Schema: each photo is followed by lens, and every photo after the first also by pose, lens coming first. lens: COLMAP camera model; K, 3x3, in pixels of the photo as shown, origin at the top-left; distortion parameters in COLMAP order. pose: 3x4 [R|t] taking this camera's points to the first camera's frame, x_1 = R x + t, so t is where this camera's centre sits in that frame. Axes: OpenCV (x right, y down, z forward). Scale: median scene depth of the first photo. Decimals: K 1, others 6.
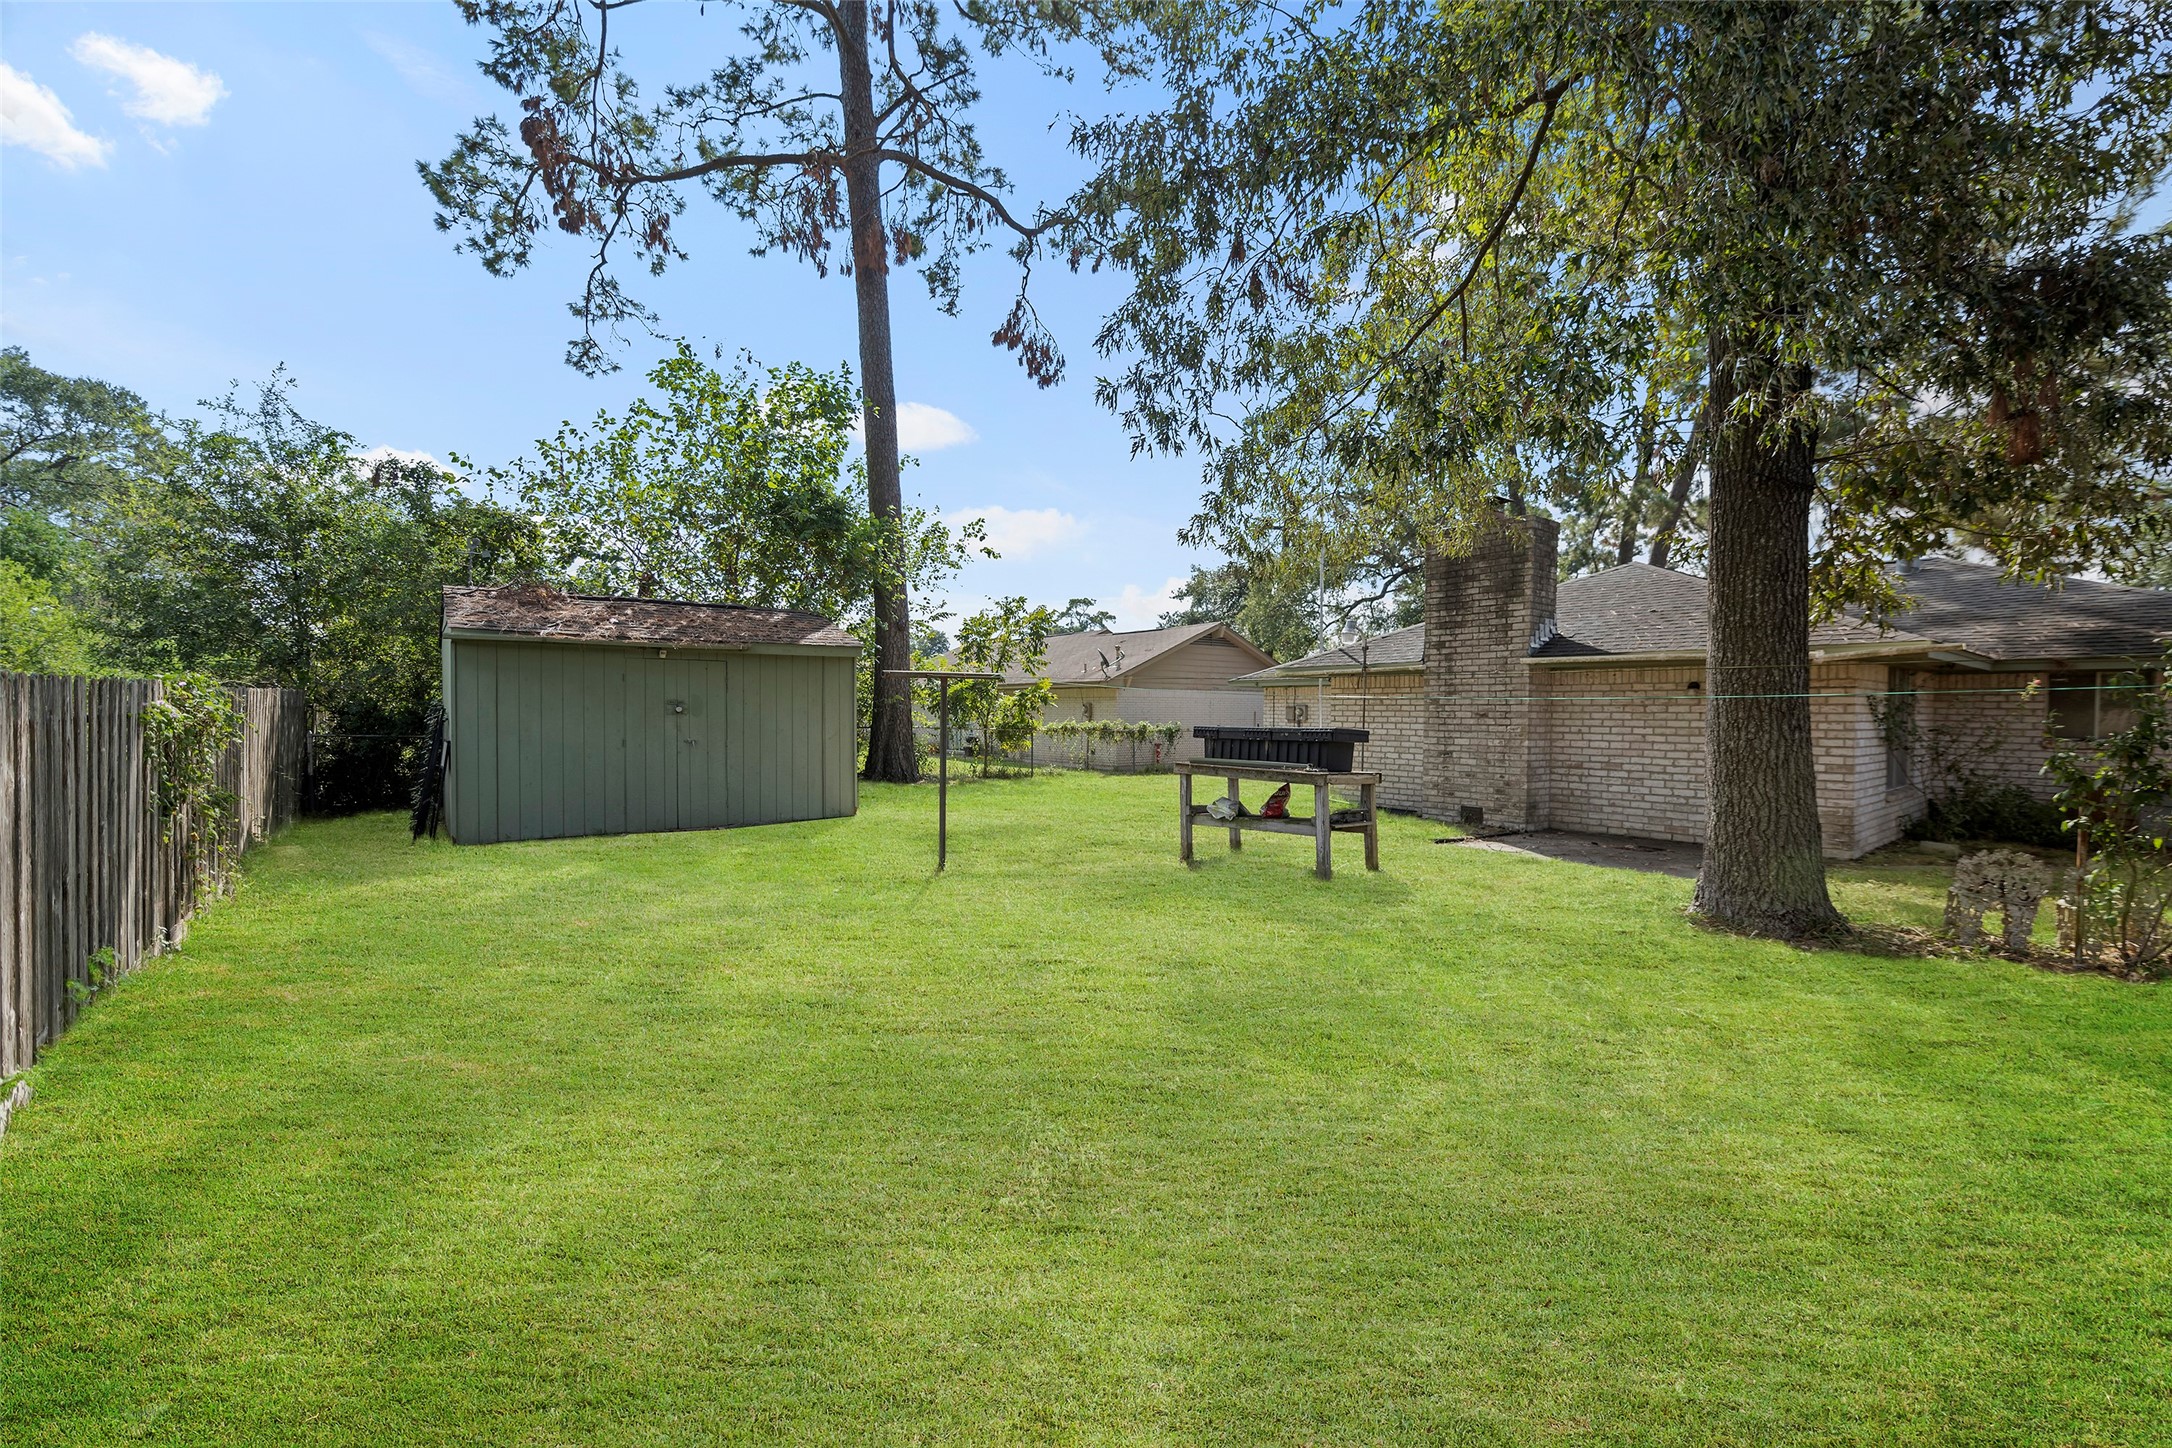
lens RADIAL K [[878.7, 0, 1089.7], [0, 878.7, 714.2], [0, 0, 1]] dist [0.001263, 0.000214]
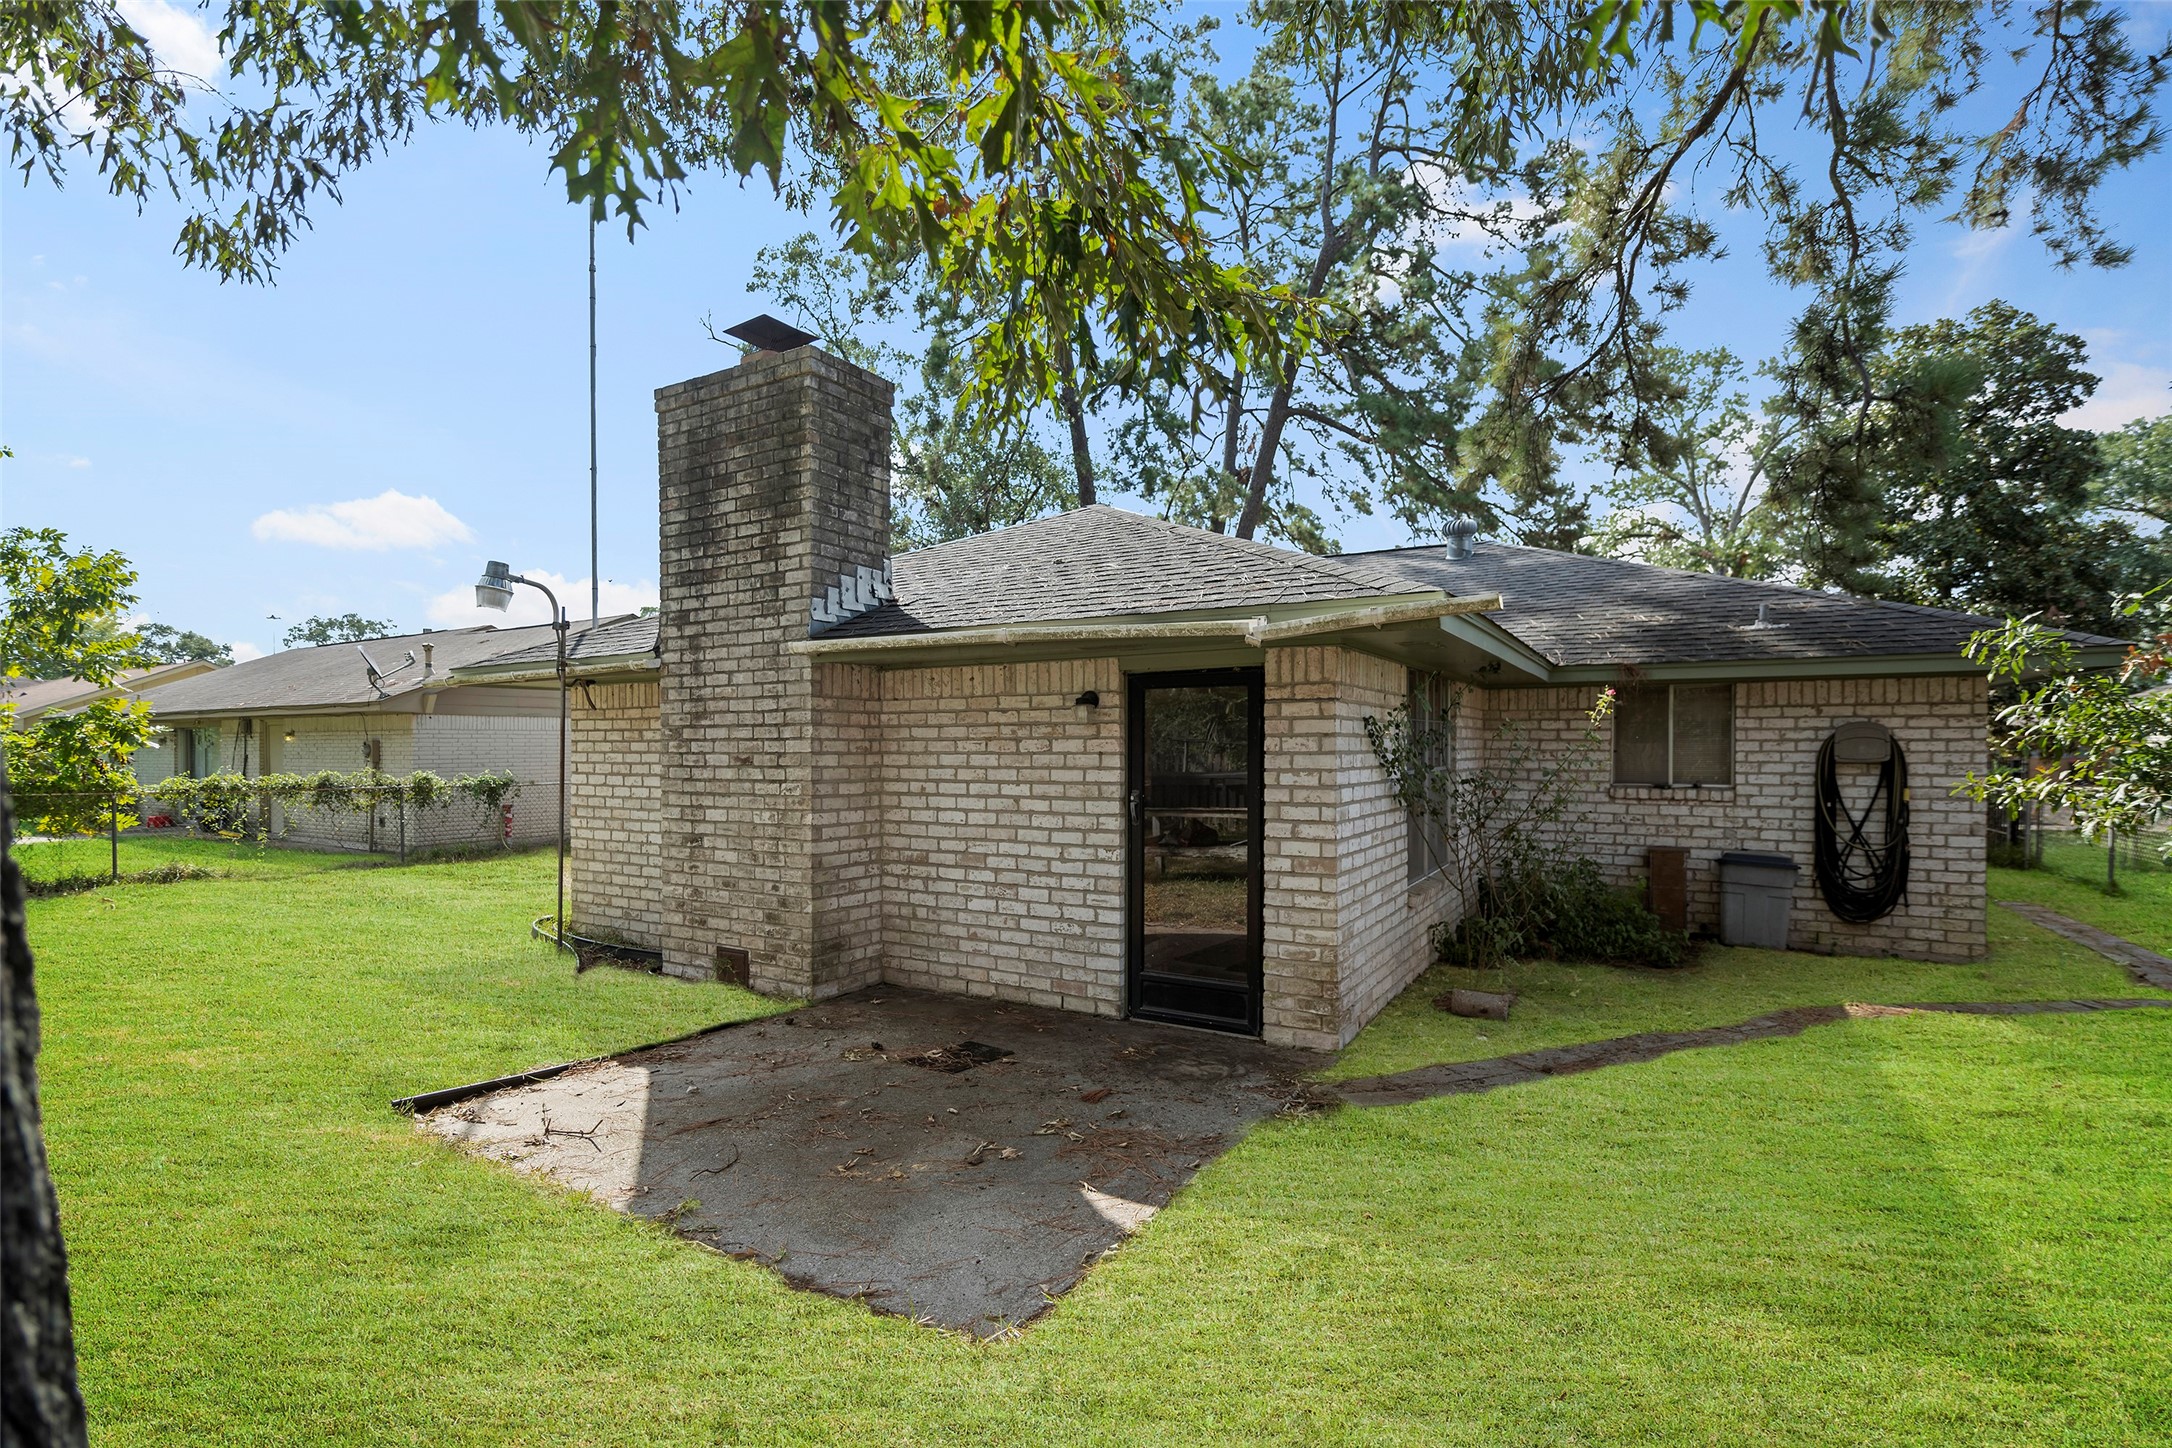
lens RADIAL K [[995.7, 0, 1083.8], [0, 995.7, 734.2], [0, 0, 1]] dist [-0.002805, -0.000066]
pose [[0.936955, -0.005513, 0.349407, 0.461018], [0.010851, 0.999852, -0.013322, -0.004702], [-0.349282, 0.016273, 0.936876, 0.447599]]
